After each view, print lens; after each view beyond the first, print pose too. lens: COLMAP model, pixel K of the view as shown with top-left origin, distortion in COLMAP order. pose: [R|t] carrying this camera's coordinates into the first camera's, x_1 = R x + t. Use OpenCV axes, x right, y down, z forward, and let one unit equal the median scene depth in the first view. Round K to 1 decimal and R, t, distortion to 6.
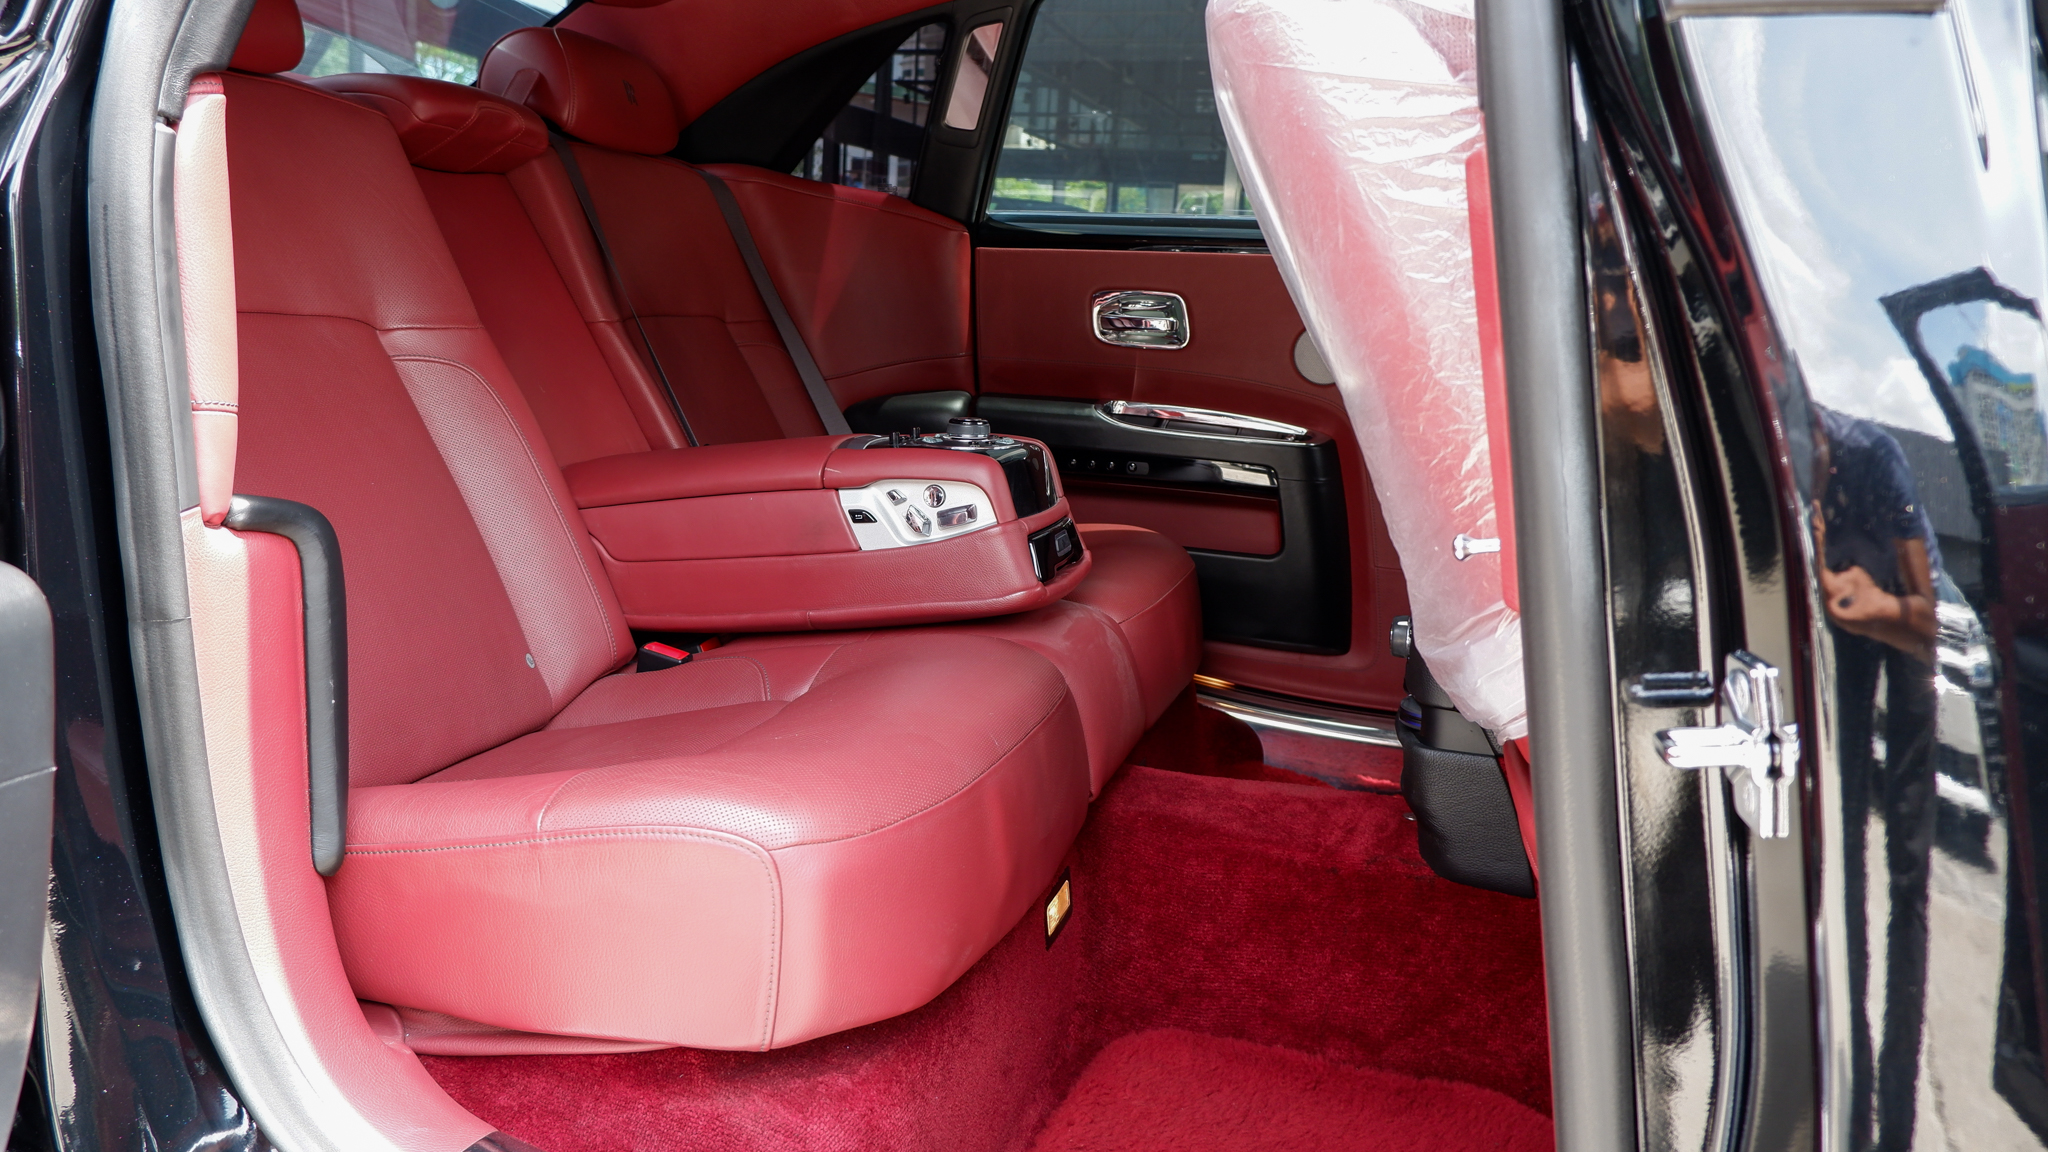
lens RADIAL K [[1368.5, 0, 1023.7], [0, 1368.5, 543.0], [0, 0, 1]] dist [-0.011178, -0.000438]
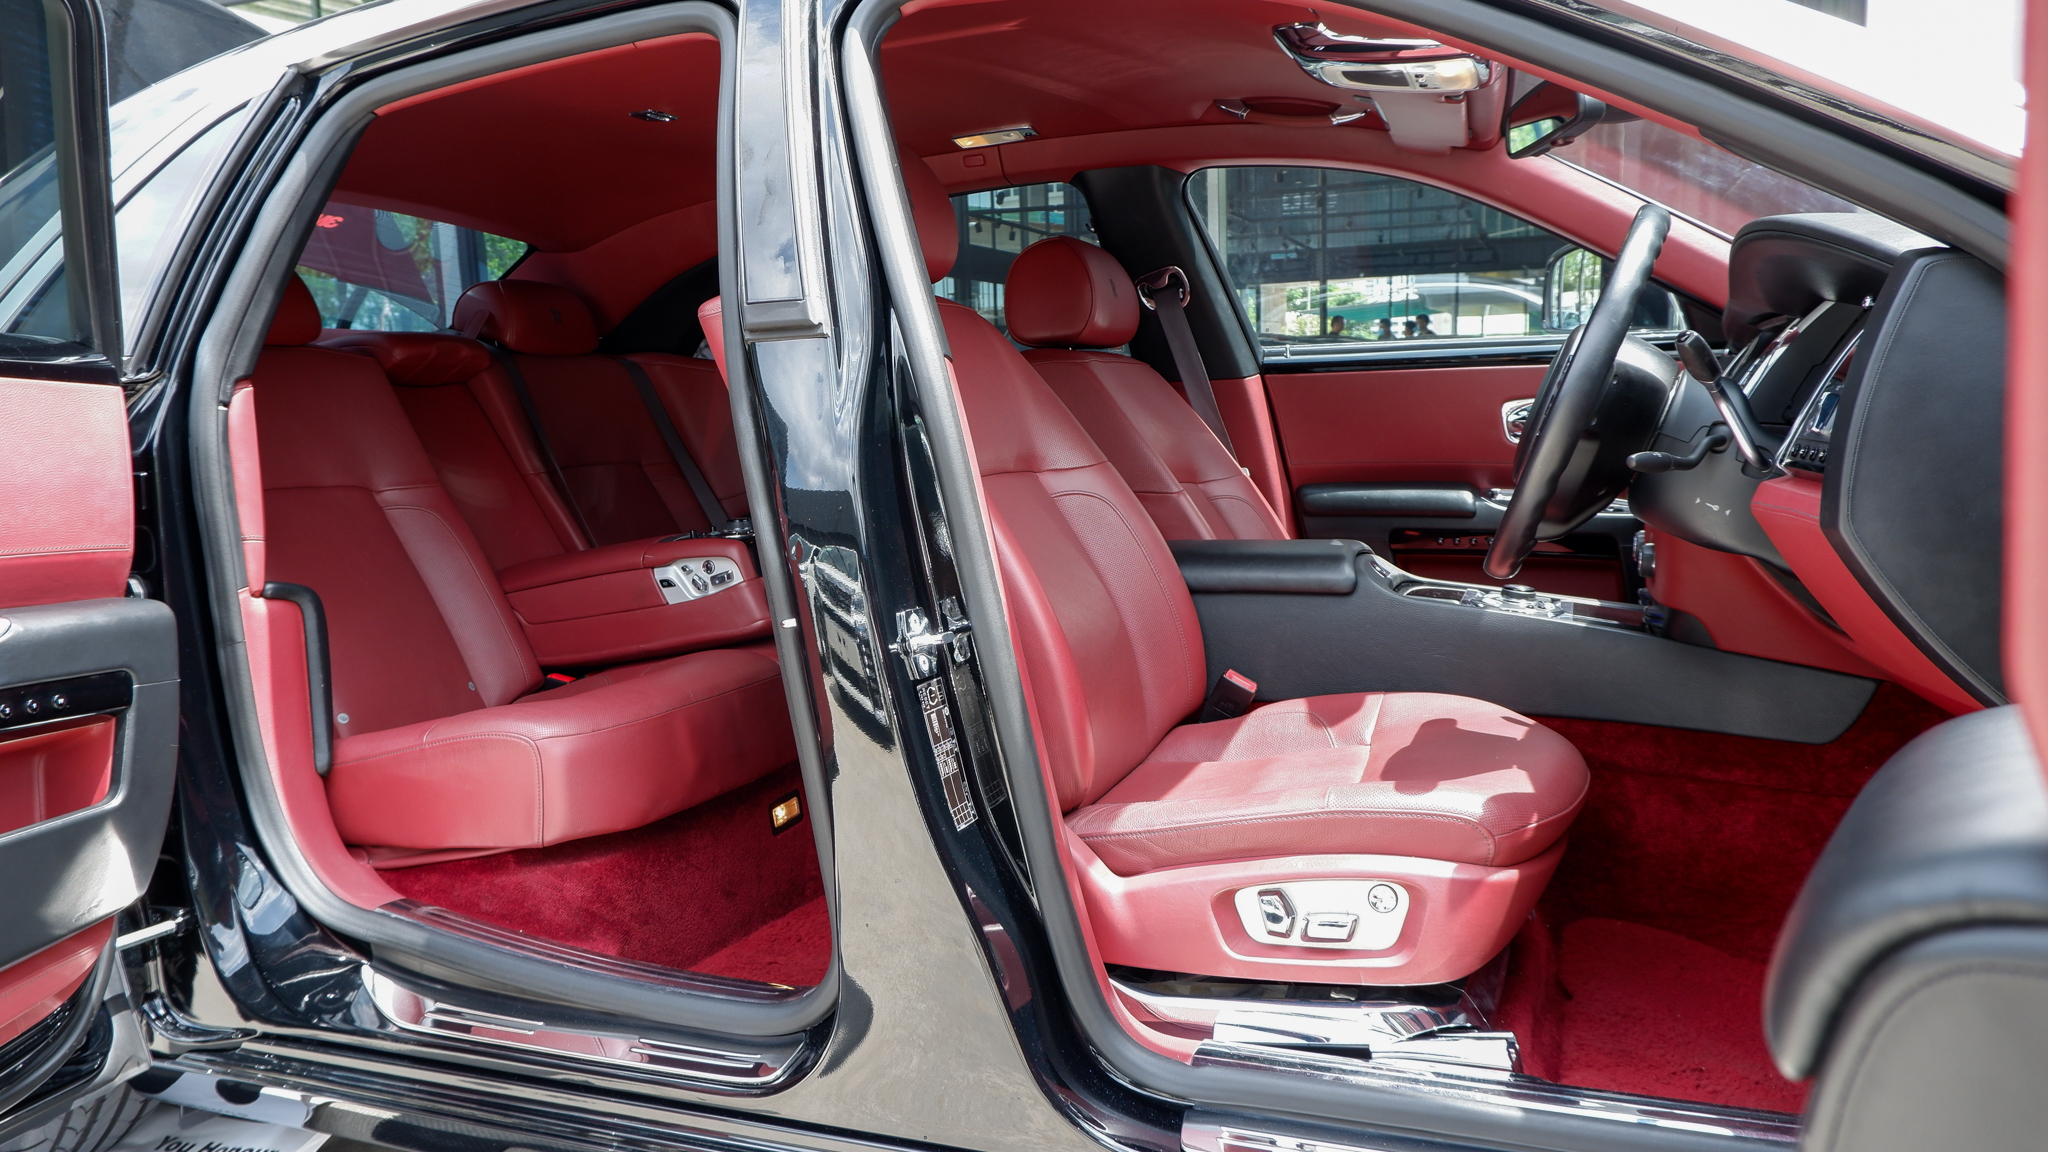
lens RADIAL K [[1317.6, 0, 1024.0], [0, 1317.6, 576.0], [0, 0, 1]] dist [-0.004065, 0.000697]
pose [[0.995528, -0.073219, -0.059699, 0.593945], [0.070148, 0.996180, -0.052005, 0.124202], [0.063279, 0.047584, 0.996861, -0.790797]]
